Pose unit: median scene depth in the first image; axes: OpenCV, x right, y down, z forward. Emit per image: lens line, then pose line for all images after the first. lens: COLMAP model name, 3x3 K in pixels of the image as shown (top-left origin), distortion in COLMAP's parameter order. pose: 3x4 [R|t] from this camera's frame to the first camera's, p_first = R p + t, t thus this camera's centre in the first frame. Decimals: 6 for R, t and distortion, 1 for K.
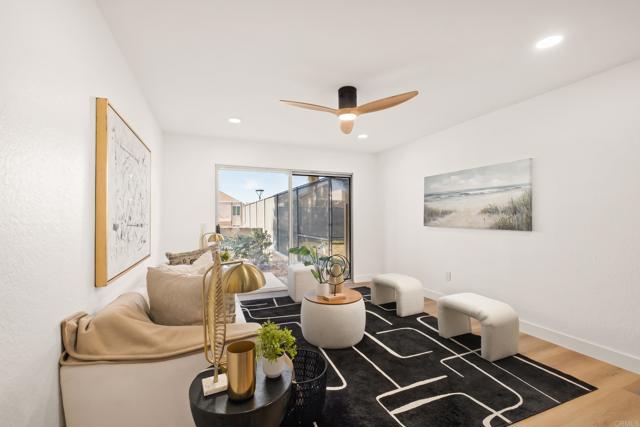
lens RADIAL K [[276.2, 0, 319.3], [0, 276.2, 212.9], [0, 0, 1]] dist [-0.002368, 0.000526]
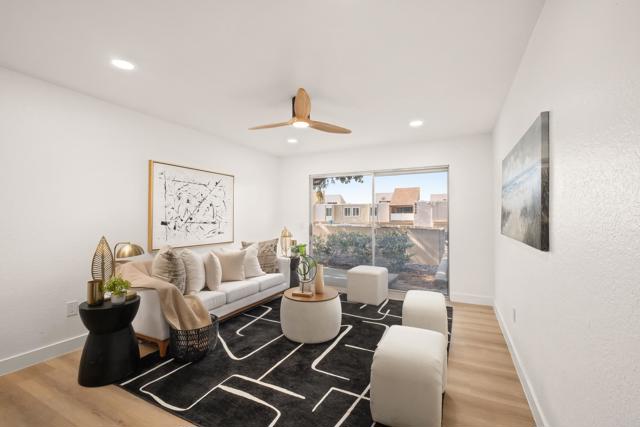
lens RADIAL K [[276.2, 0, 317.4], [0, 276.2, 216.8], [0, 0, 1]] dist [-0.002368, 0.000526]
pose [[0.650694, 0.007414, -0.759304, 1.054634], [0.006594, 0.999859, 0.015414, -0.012303], [0.759311, -0.015037, 0.650554, 0.411623]]
